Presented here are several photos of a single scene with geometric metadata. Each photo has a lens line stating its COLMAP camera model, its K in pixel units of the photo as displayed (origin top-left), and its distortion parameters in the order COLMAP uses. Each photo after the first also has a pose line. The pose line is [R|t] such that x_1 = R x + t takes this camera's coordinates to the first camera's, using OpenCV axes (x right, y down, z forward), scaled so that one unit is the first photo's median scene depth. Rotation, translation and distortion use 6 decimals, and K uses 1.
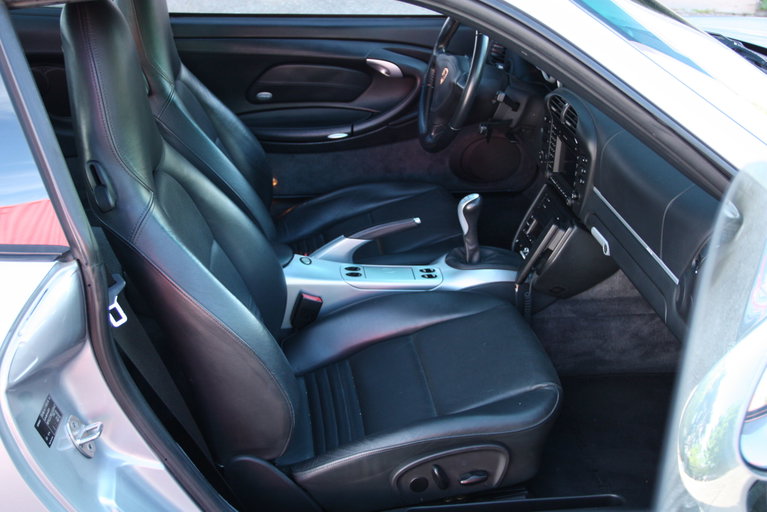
lens RADIAL K [[975.8, 0, 362.0], [0, 975.8, 266.5], [0, 0, 1]] dist [0.005240, 0.000000]
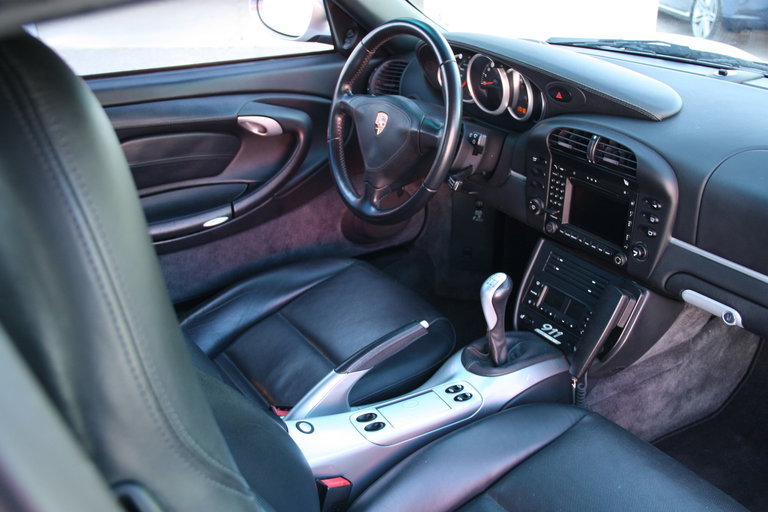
lens RADIAL K [[789.8, 0, 377.4], [0, 789.8, 257.2], [0, 0, 1]] dist [-0.055870, 0.000000]
pose [[0.898565, -0.201345, 0.389924, -0.192087], [0.207317, 0.977896, 0.027202, -0.118827], [-0.386782, 0.056395, 0.920445, 0.472820]]
